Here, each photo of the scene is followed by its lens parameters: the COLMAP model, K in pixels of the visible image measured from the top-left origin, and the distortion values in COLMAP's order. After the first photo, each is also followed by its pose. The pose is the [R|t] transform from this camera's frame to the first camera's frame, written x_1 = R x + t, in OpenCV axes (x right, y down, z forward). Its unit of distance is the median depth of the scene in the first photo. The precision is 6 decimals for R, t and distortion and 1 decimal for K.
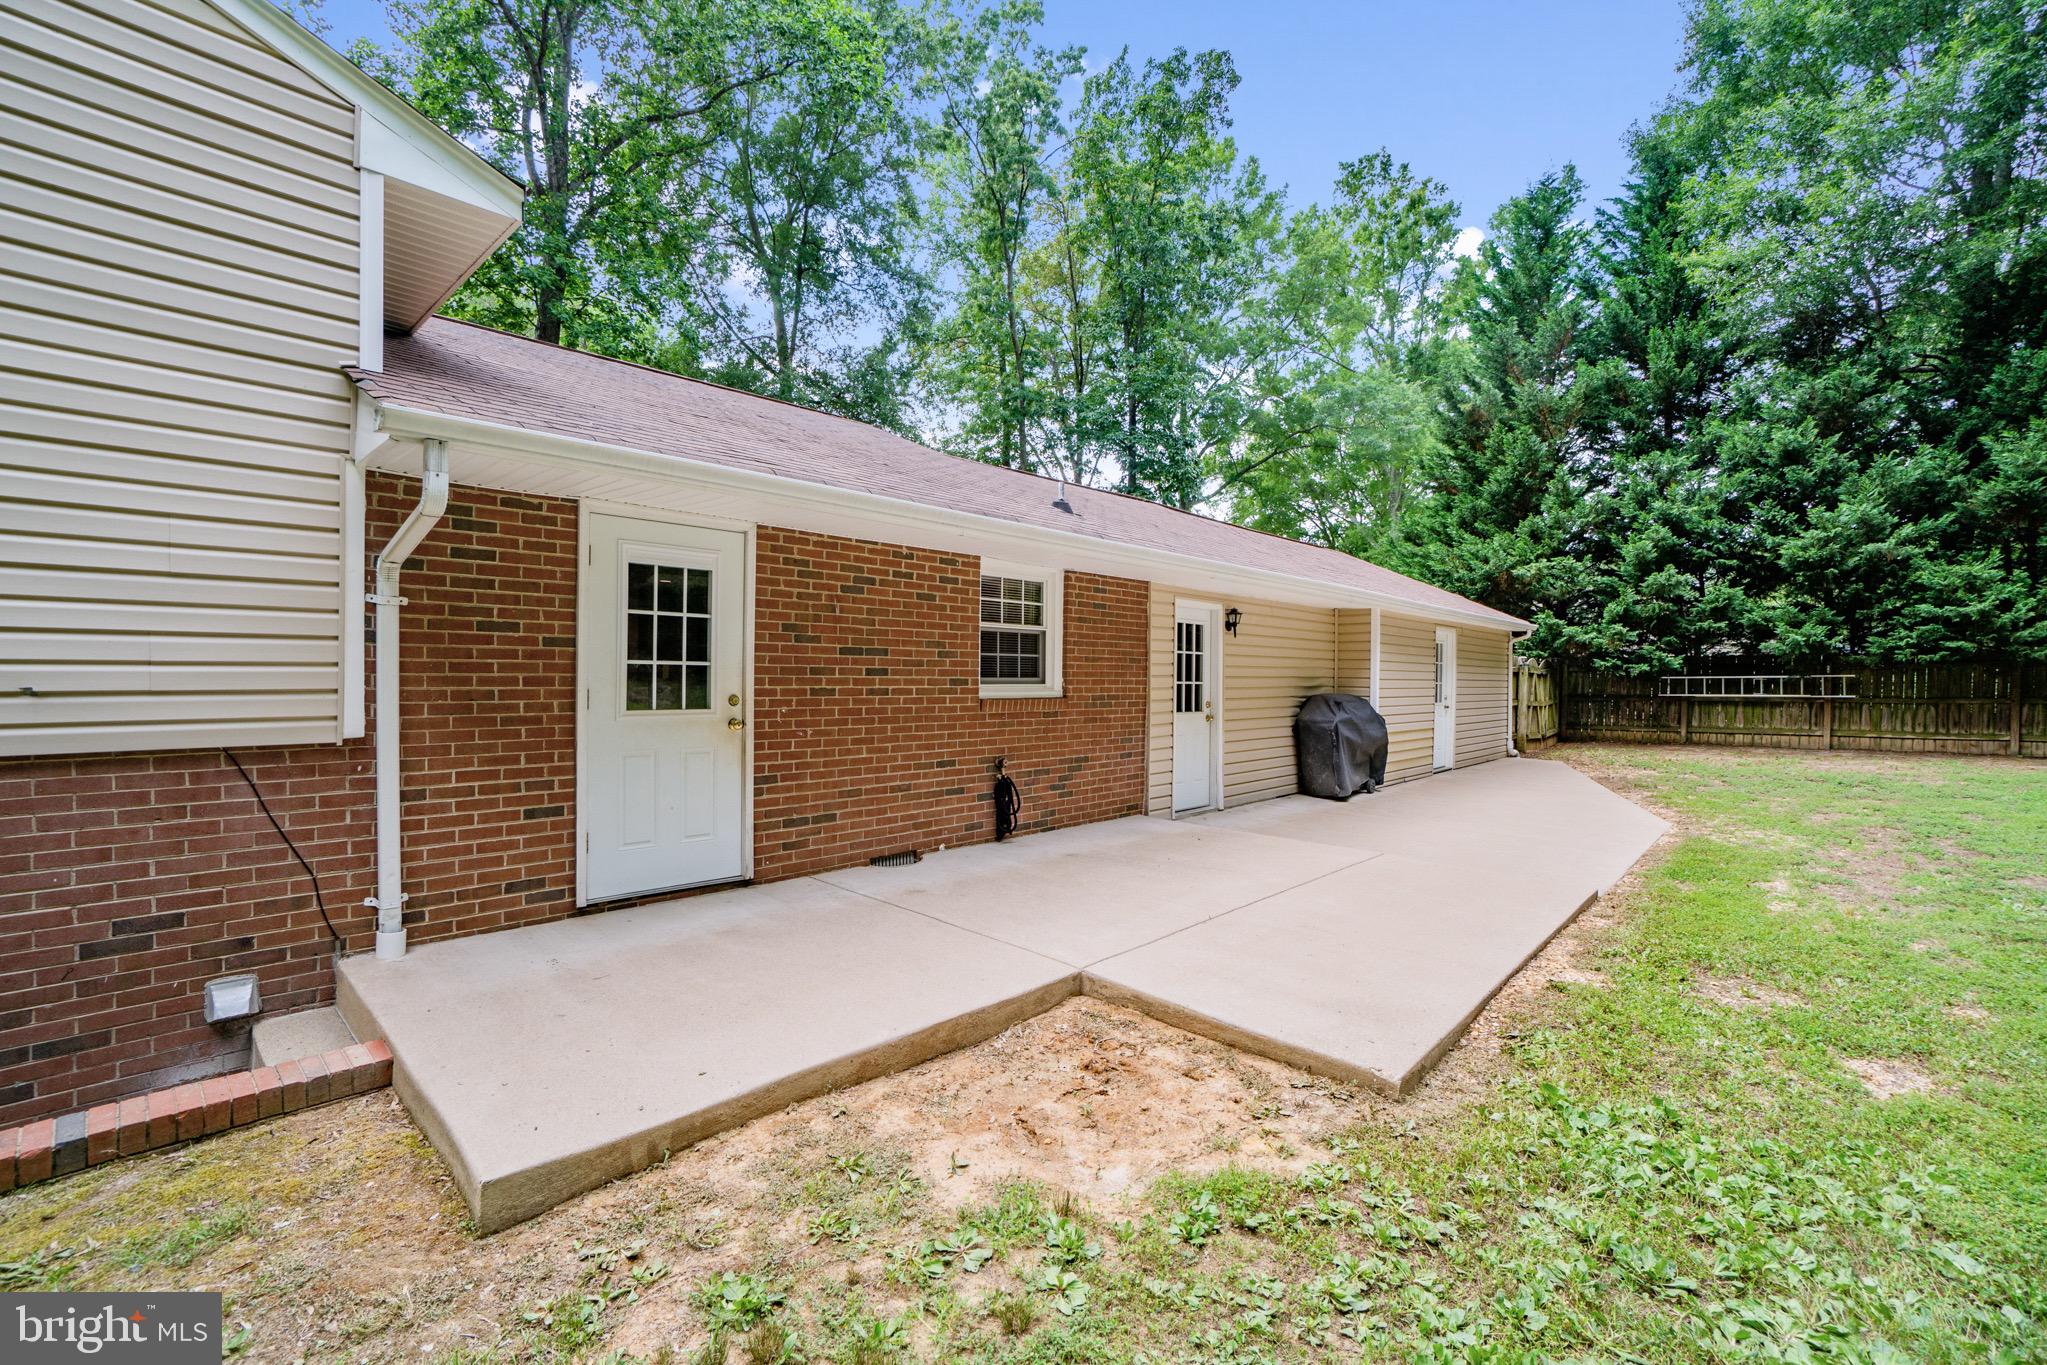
lens RADIAL K [[906.3, 0, 1005.4], [0, 906.3, 678.8], [0, 0, 1]] dist [-0.056224, 0.020592]
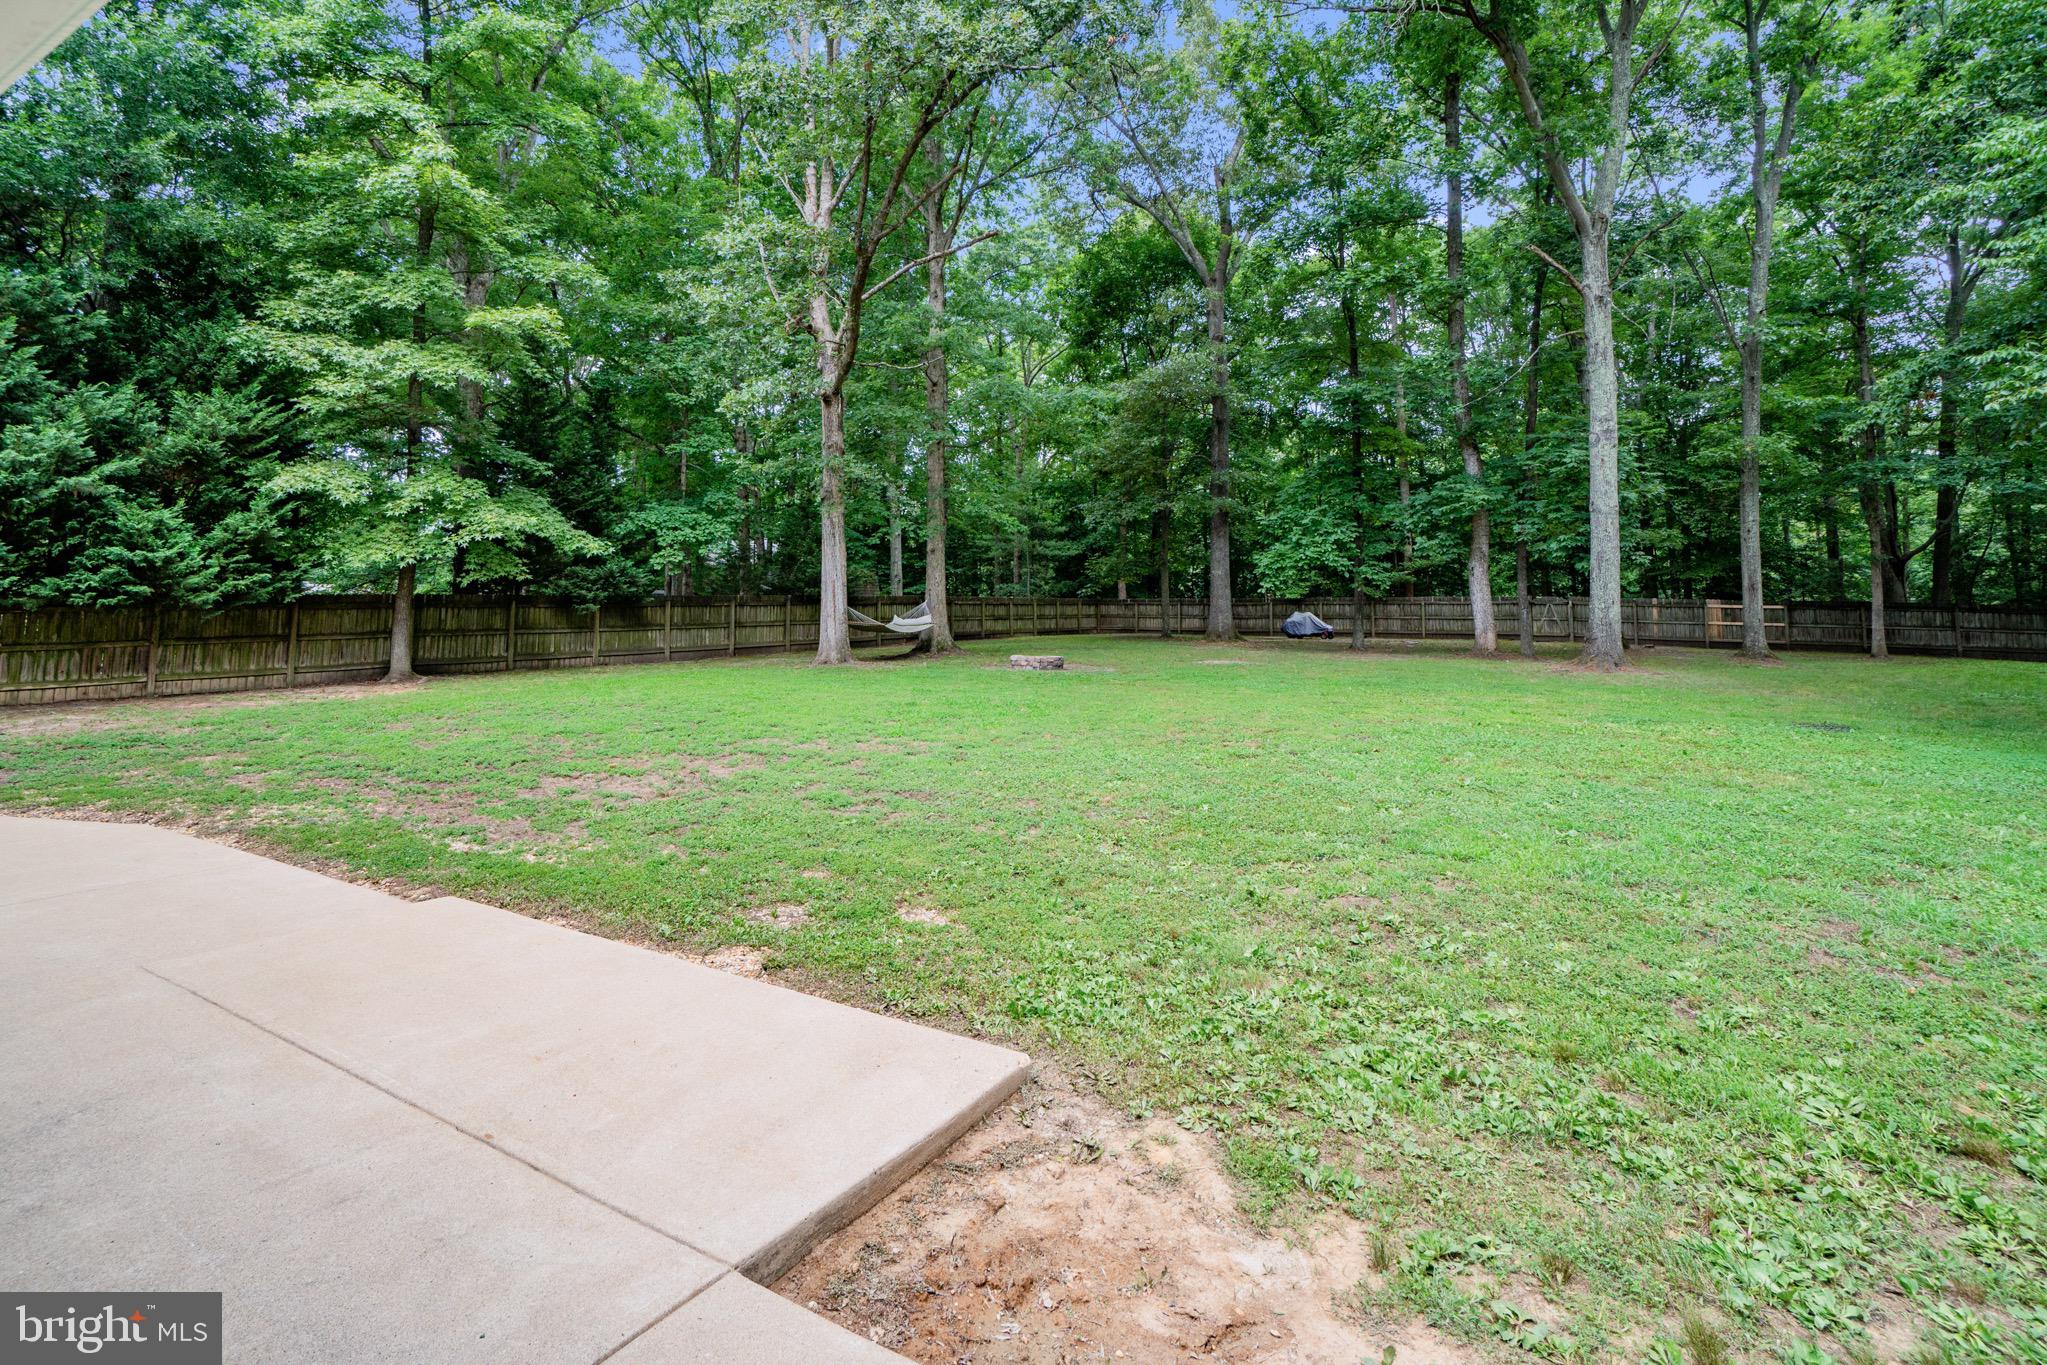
lens RADIAL K [[952.9, 0, 966.9], [0, 952.9, 521.4], [0, 0, 1]] dist [-0.017168, 0.000509]
pose [[-0.215663, 0.081213, 0.973085, -0.152030], [0.003502, 0.996593, -0.082399, -0.022624], [-0.976462, -0.014362, -0.215212, 0.281673]]
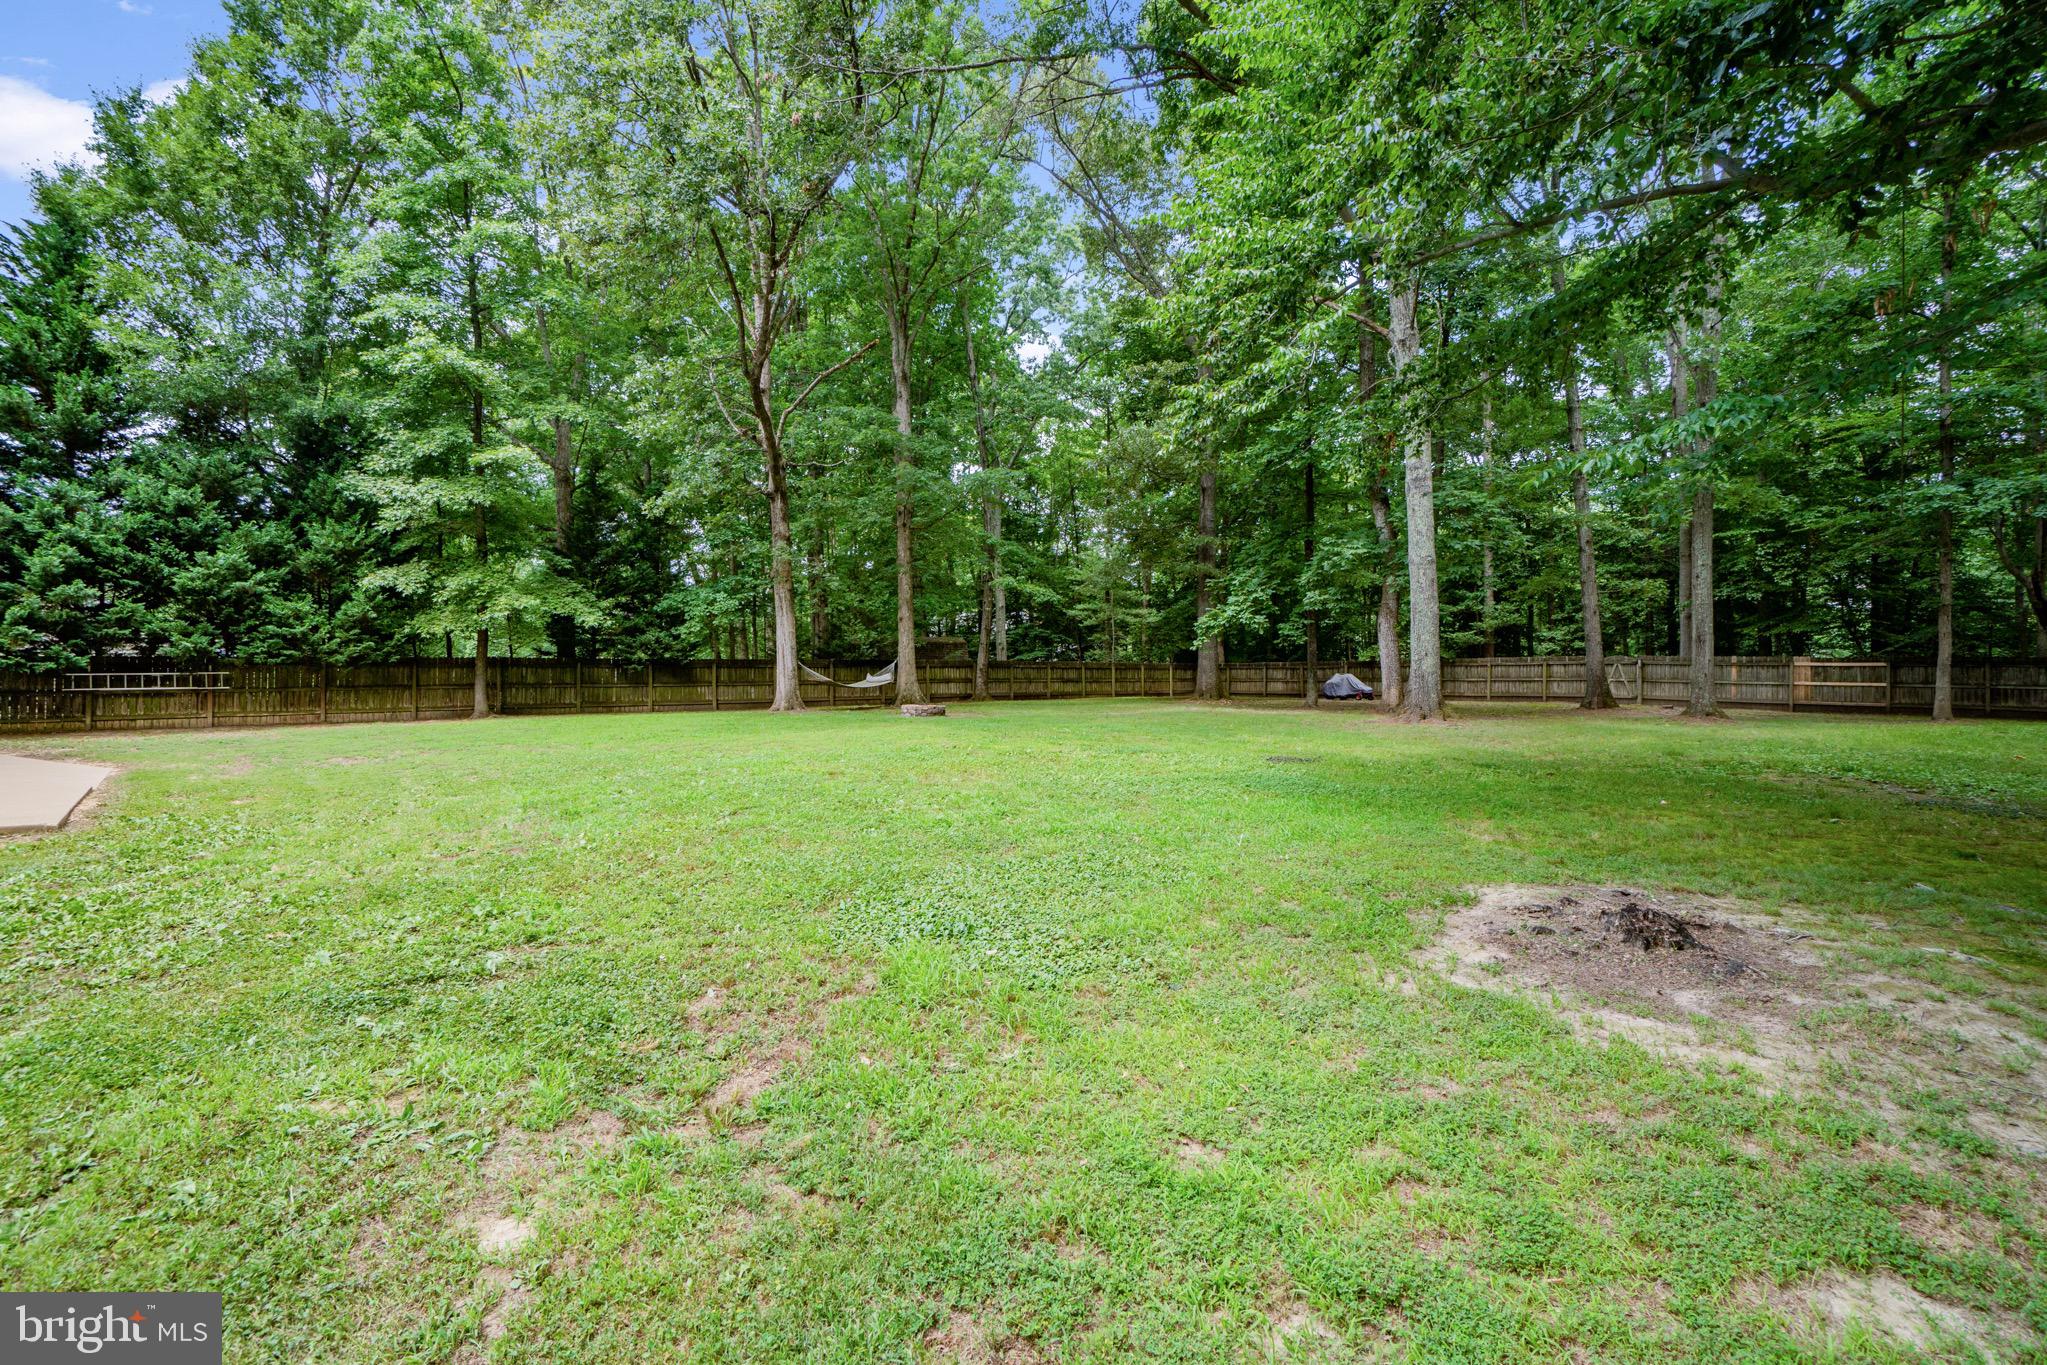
lens RADIAL K [[906.3, 0, 1005.4], [0, 906.3, 678.8], [0, 0, 1]] dist [-0.056224, 0.020592]
pose [[0.081952, -0.001804, 0.996635, -0.343265], [0.007139, 0.999974, 0.001223, 0.013784], [-0.996611, 0.007015, 0.081963, -0.370925]]
